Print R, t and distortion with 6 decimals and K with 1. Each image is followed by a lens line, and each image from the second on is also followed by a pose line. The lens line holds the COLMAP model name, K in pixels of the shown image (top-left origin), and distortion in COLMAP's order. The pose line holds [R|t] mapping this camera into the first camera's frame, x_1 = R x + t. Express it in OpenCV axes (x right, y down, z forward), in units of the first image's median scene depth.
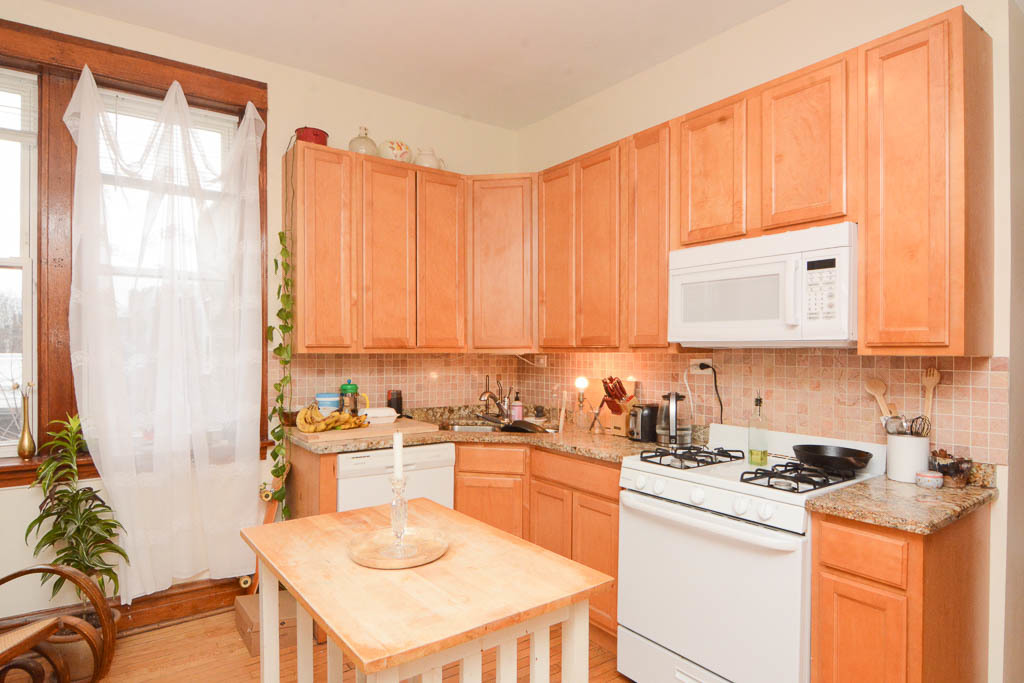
lens RADIAL K [[579.4, 0, 518.4], [0, 579.4, 354.9], [0, 0, 1]] dist [0.018522, -0.047710]
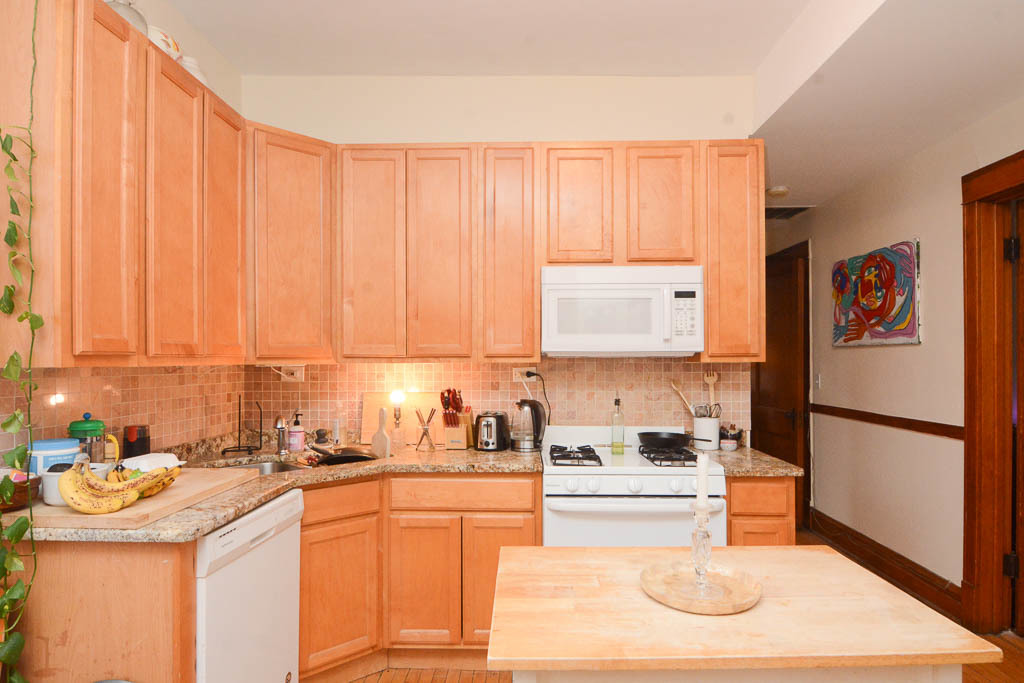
lens RADIAL K [[579.4, 0, 518.4], [0, 579.4, 354.9], [0, 0, 1]] dist [0.018522, -0.047710]
pose [[0.603348, 0.004627, 0.797465, -0.614106], [0.010255, 0.999855, -0.013560, -0.002318], [-0.797412, 0.016359, 0.603213, 0.399551]]
